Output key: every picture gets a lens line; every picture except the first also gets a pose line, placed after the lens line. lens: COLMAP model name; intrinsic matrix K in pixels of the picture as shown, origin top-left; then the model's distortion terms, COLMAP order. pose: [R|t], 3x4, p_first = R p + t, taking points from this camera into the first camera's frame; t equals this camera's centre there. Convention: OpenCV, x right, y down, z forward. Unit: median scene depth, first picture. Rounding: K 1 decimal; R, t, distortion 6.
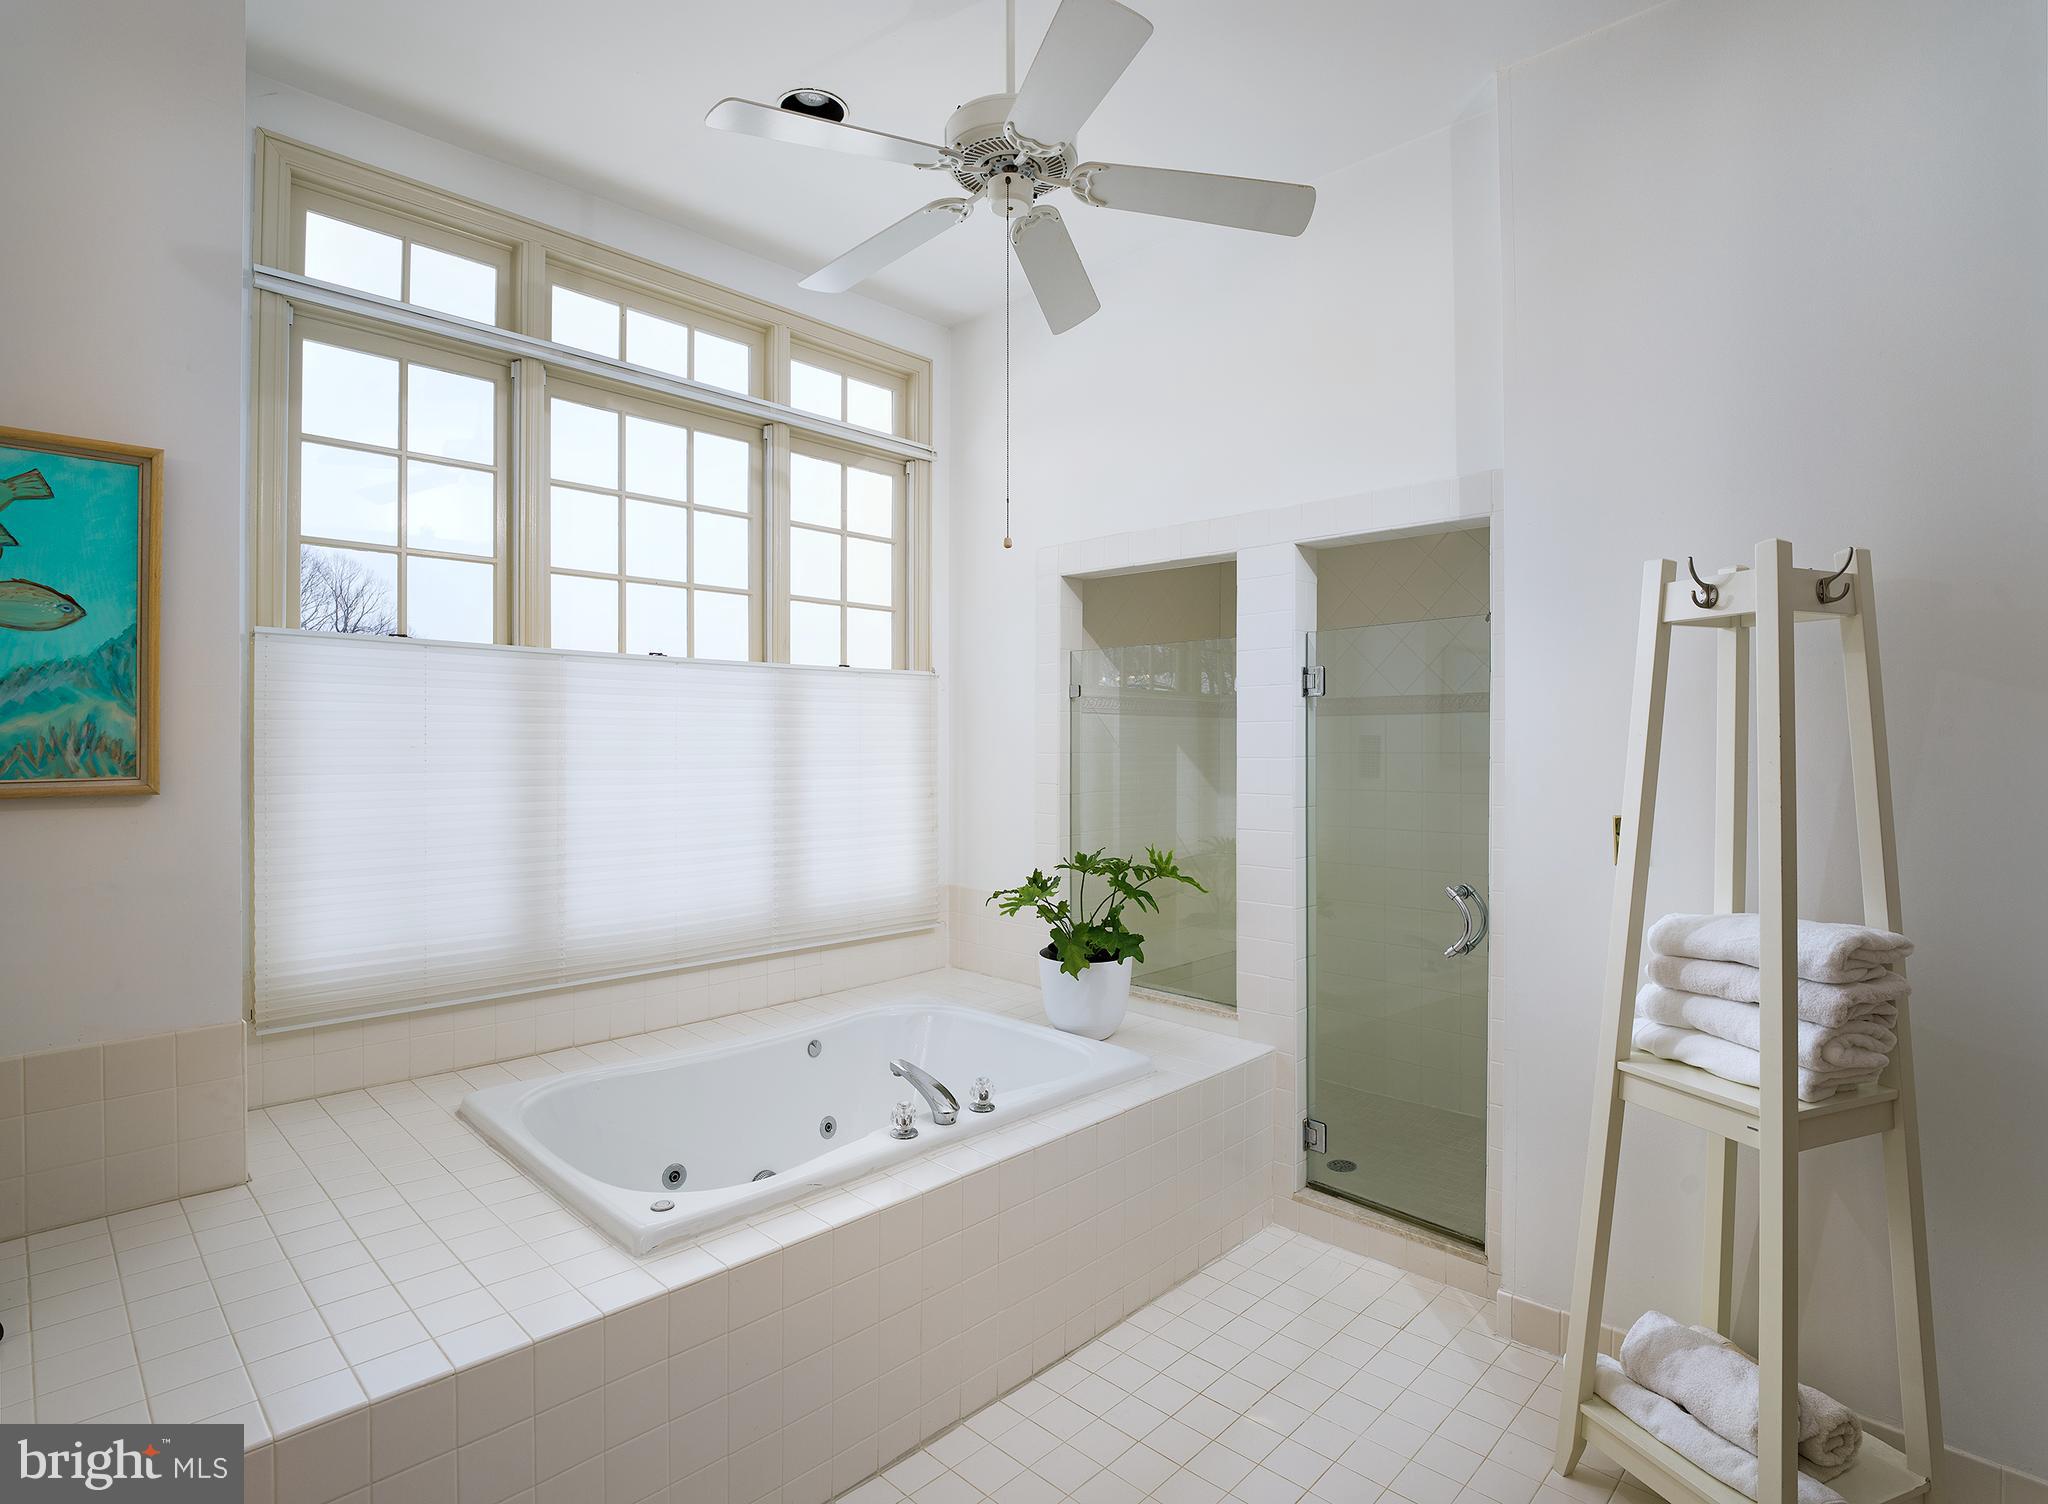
lens RADIAL K [[1036.3, 0, 1016.2], [0, 1036.3, 744.9], [0, 0, 1]] dist [-0.013050, -0.000422]
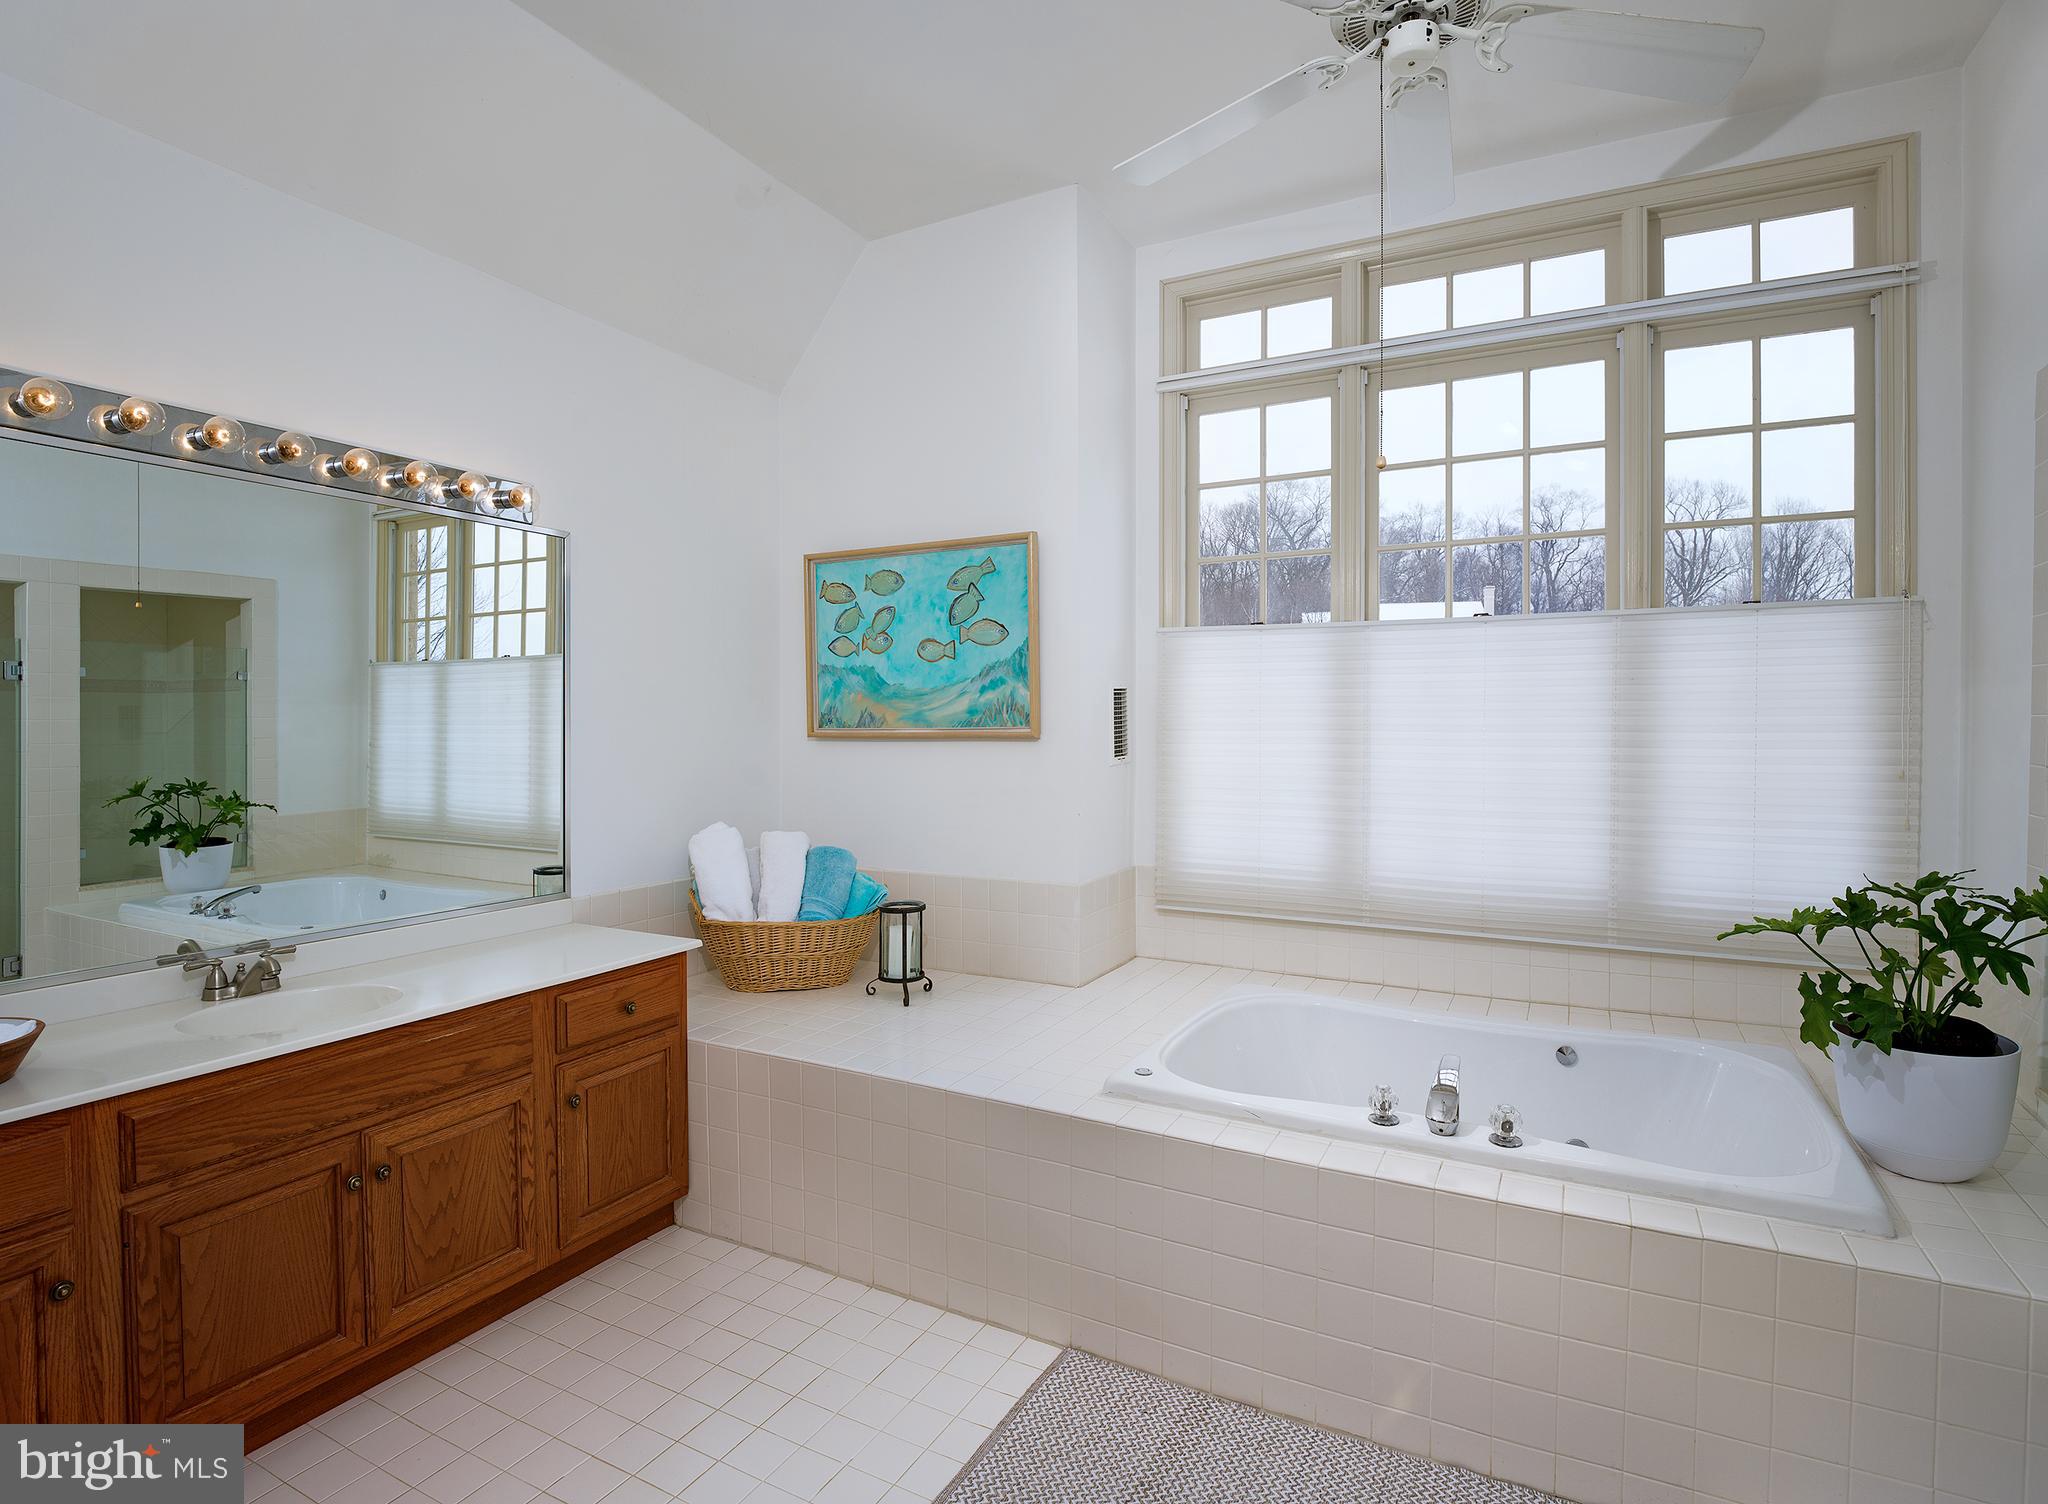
lens RADIAL K [[1036.3, 0, 1014.6], [0, 1036.3, 749.6], [0, 0, 1]] dist [-0.013050, -0.000422]
pose [[0.289454, 0.025581, -0.956850, 0.632118], [0.000362, 0.999640, 0.026834, 0.018306], [0.957192, -0.008113, 0.289341, 0.390781]]
